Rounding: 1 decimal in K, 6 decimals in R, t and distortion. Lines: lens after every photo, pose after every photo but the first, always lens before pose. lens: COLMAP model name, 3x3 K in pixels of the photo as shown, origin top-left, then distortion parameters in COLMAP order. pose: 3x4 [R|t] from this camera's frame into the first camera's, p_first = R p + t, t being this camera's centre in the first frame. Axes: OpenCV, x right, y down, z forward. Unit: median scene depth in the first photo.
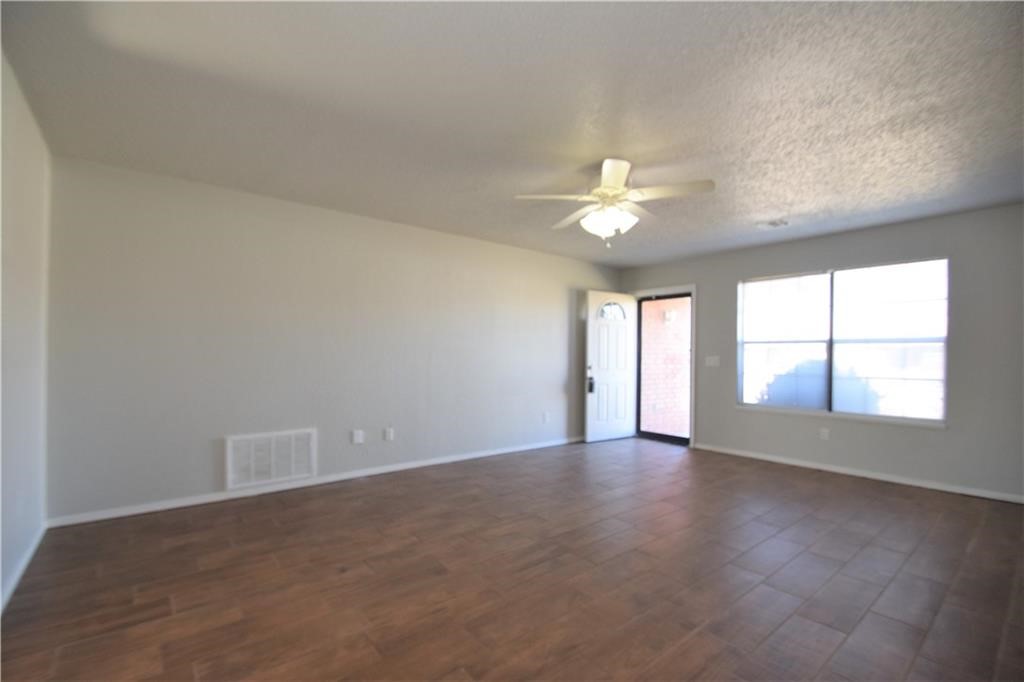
lens RADIAL K [[450.2, 0, 502.9], [0, 450.2, 356.4], [0, 0, 1]] dist [0.011253, -0.016462]
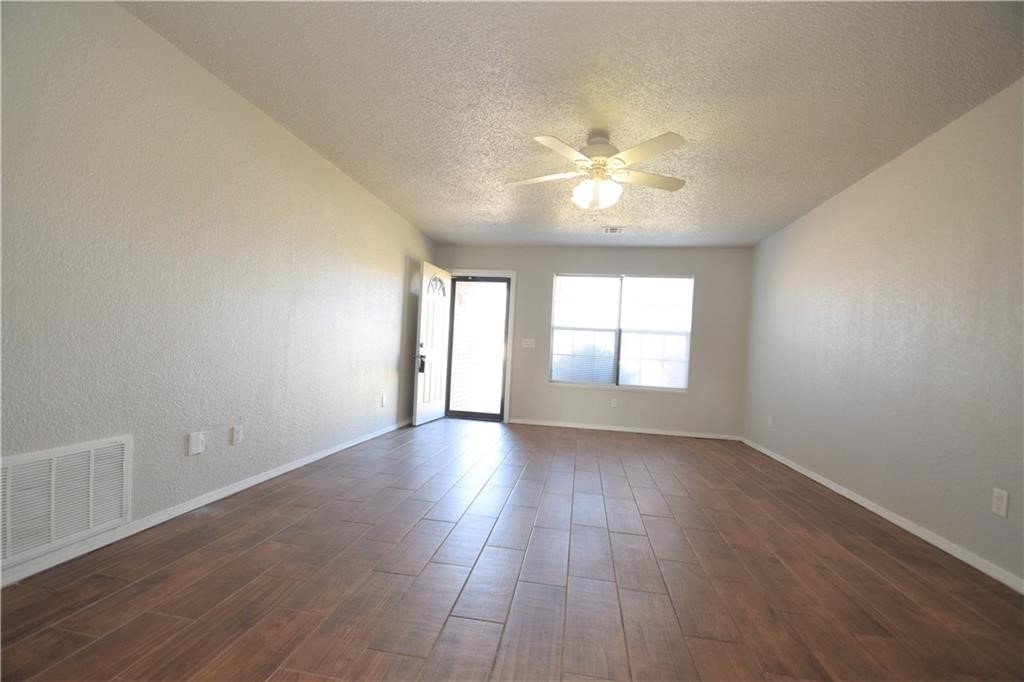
lens RADIAL K [[450.2, 0, 502.9], [0, 450.2, 356.4], [0, 0, 1]] dist [0.011253, -0.016462]
pose [[0.747194, 0.020806, 0.664280, -0.325564], [-0.043163, 0.998919, 0.017263, 0.027415], [-0.663203, -0.041572, 0.747284, 0.220972]]
